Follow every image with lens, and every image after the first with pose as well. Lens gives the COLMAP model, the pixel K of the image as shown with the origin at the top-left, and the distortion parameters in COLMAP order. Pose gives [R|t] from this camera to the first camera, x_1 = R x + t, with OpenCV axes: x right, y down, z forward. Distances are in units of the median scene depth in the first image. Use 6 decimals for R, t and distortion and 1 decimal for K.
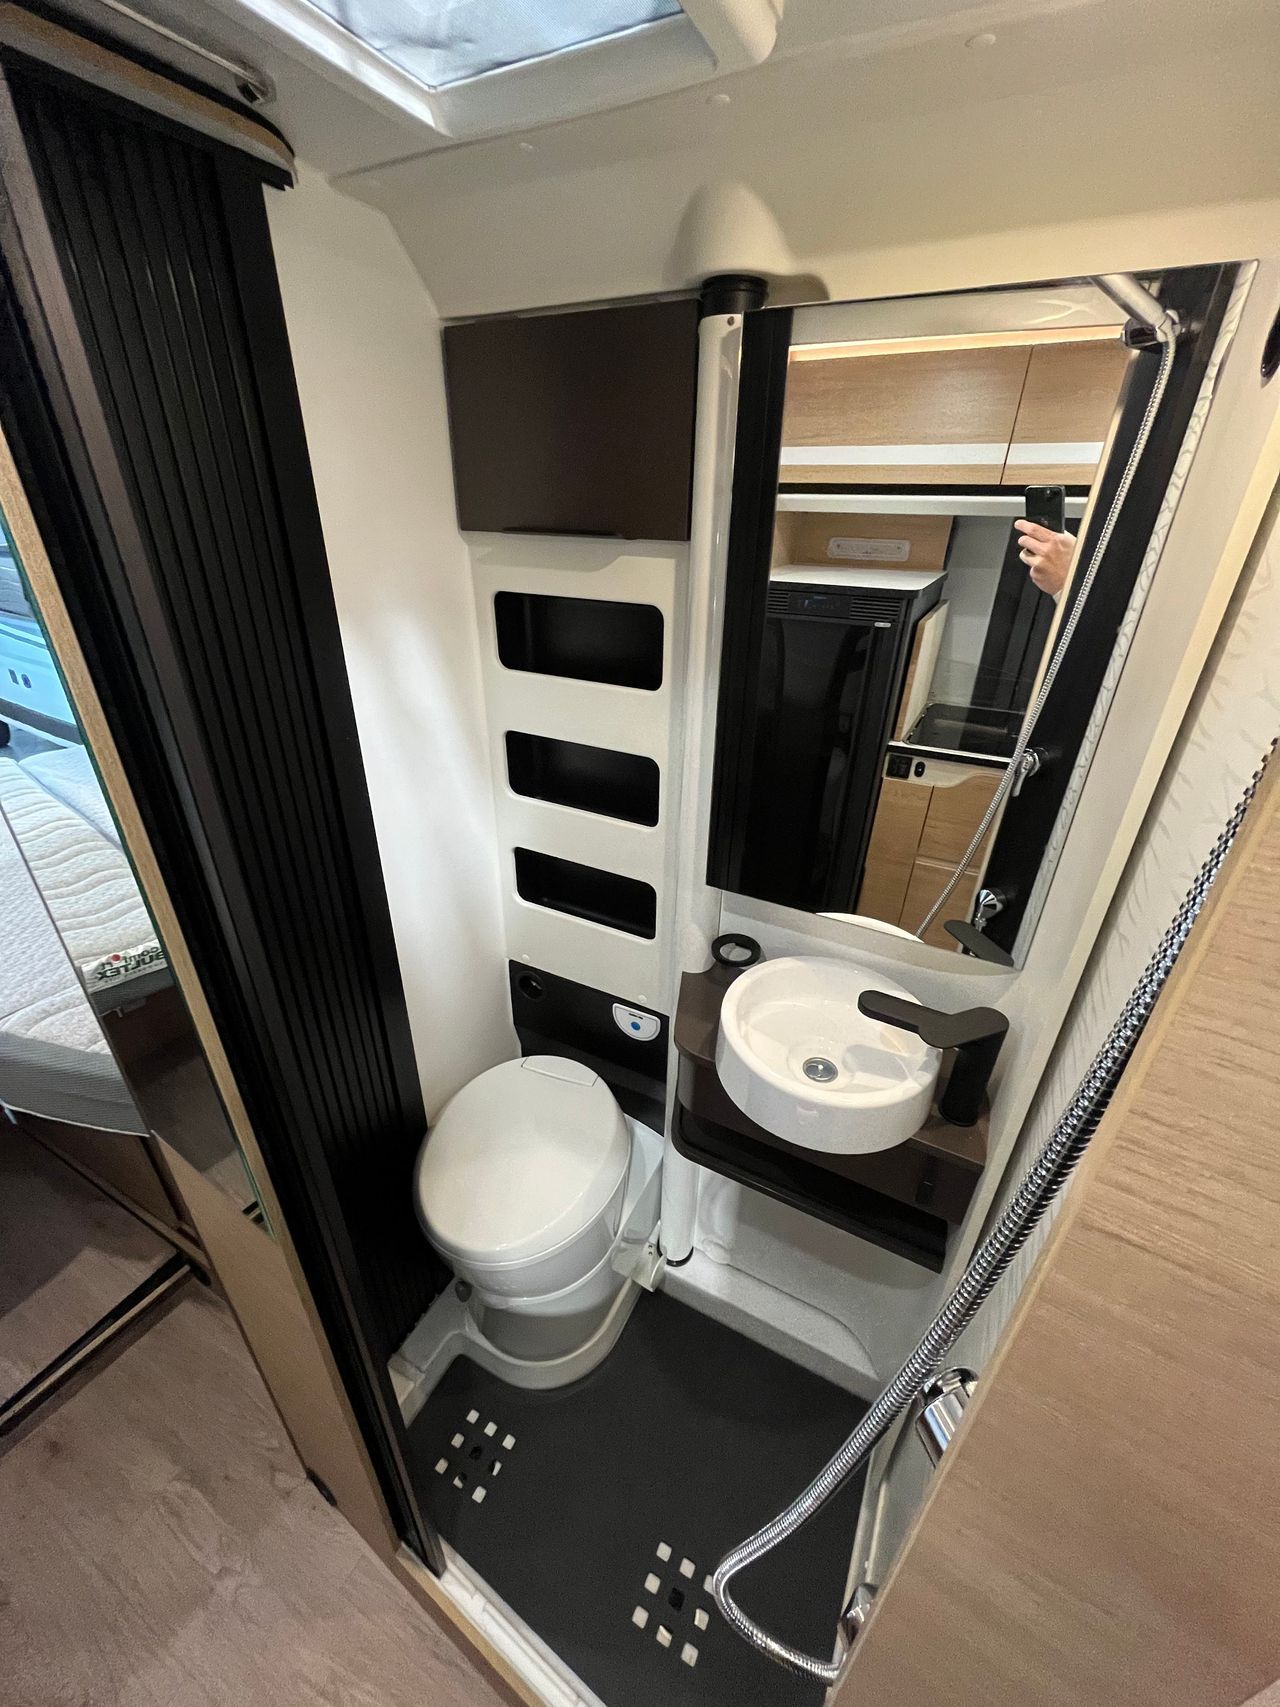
lens RADIAL K [[689.1, 0, 632.8], [0, 689.1, 846.9], [0, 0, 1]] dist [-0.005457, -0.000142]
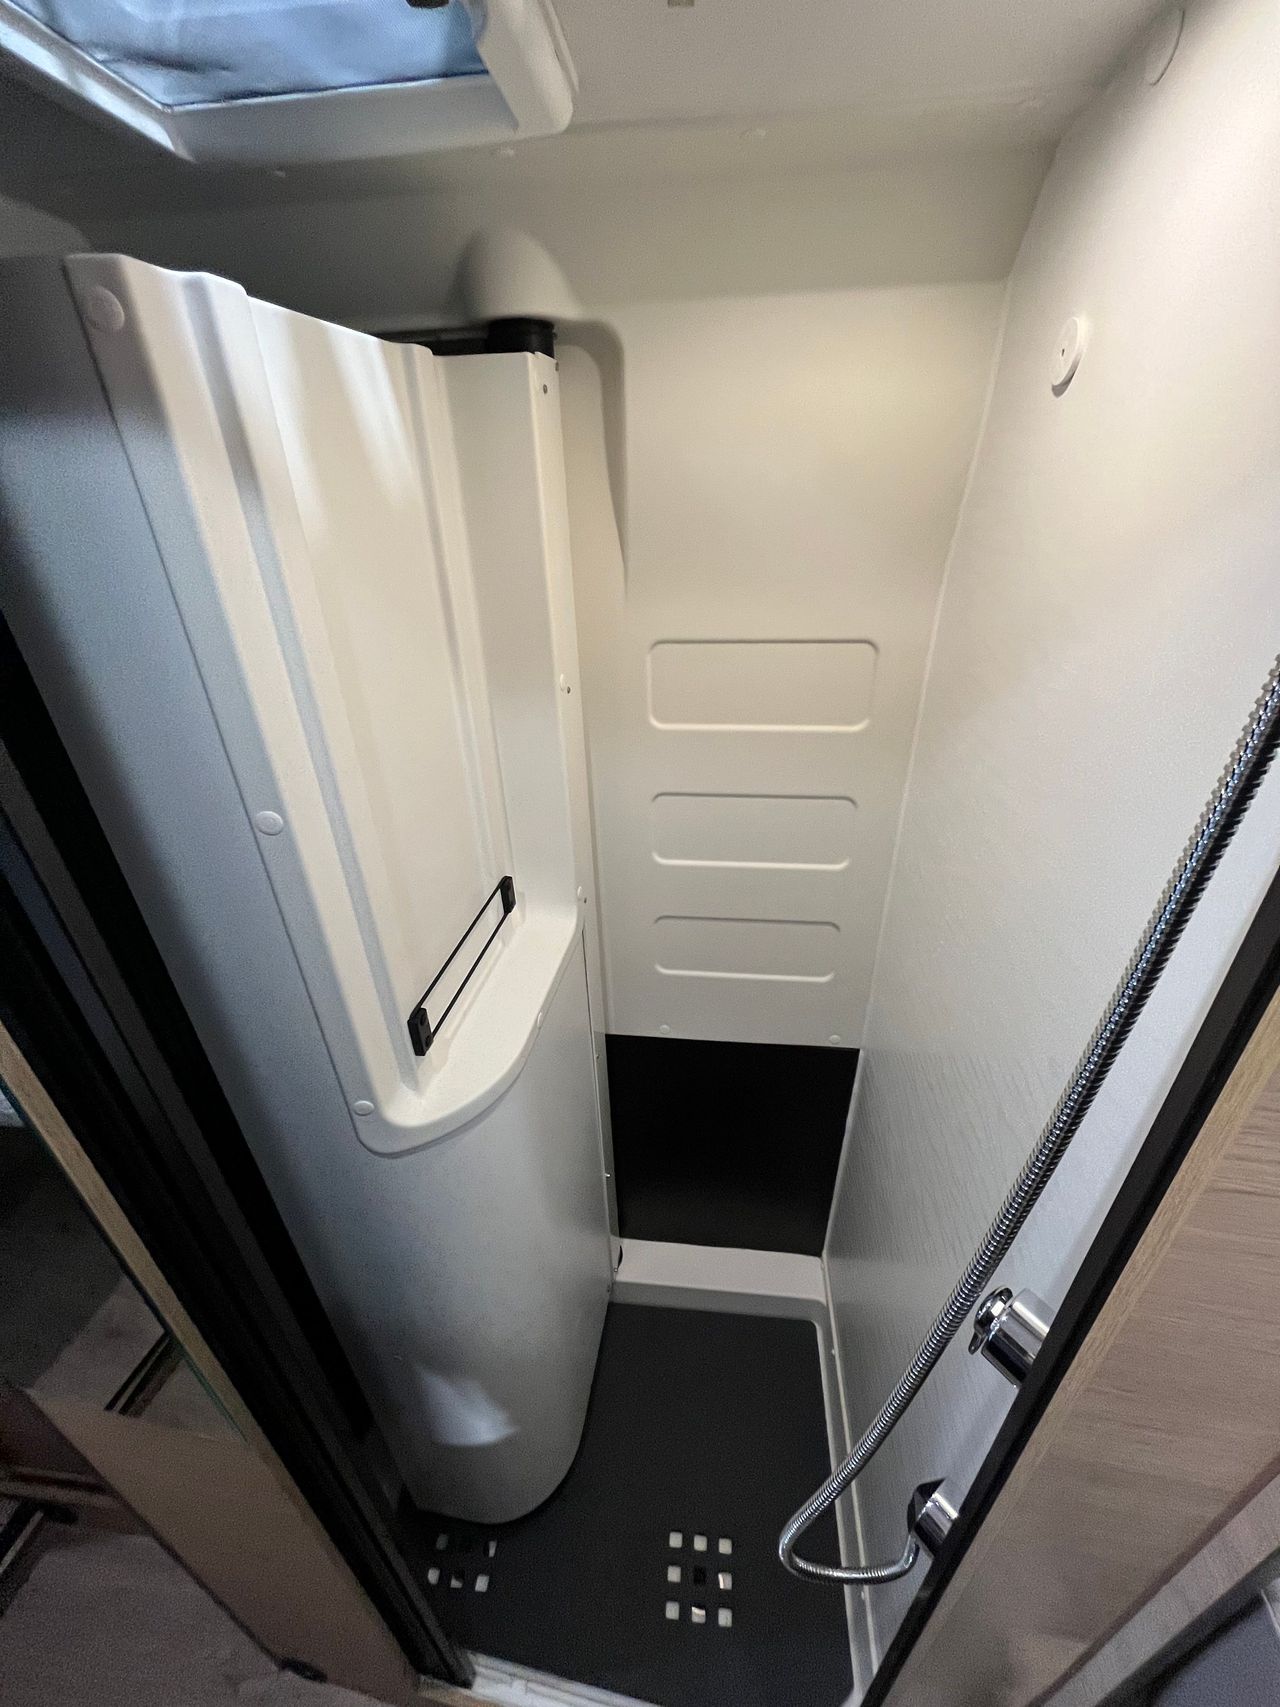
lens RADIAL K [[689.1, 0, 640.3], [0, 689.1, 852.7], [0, 0, 1]] dist [-0.005457, -0.000142]
pose [[0.928069, -0.214355, 0.304533, -0.199475], [0.207966, 0.976662, 0.053674, -0.122432], [-0.308931, 0.013520, 0.950988, 0.020998]]
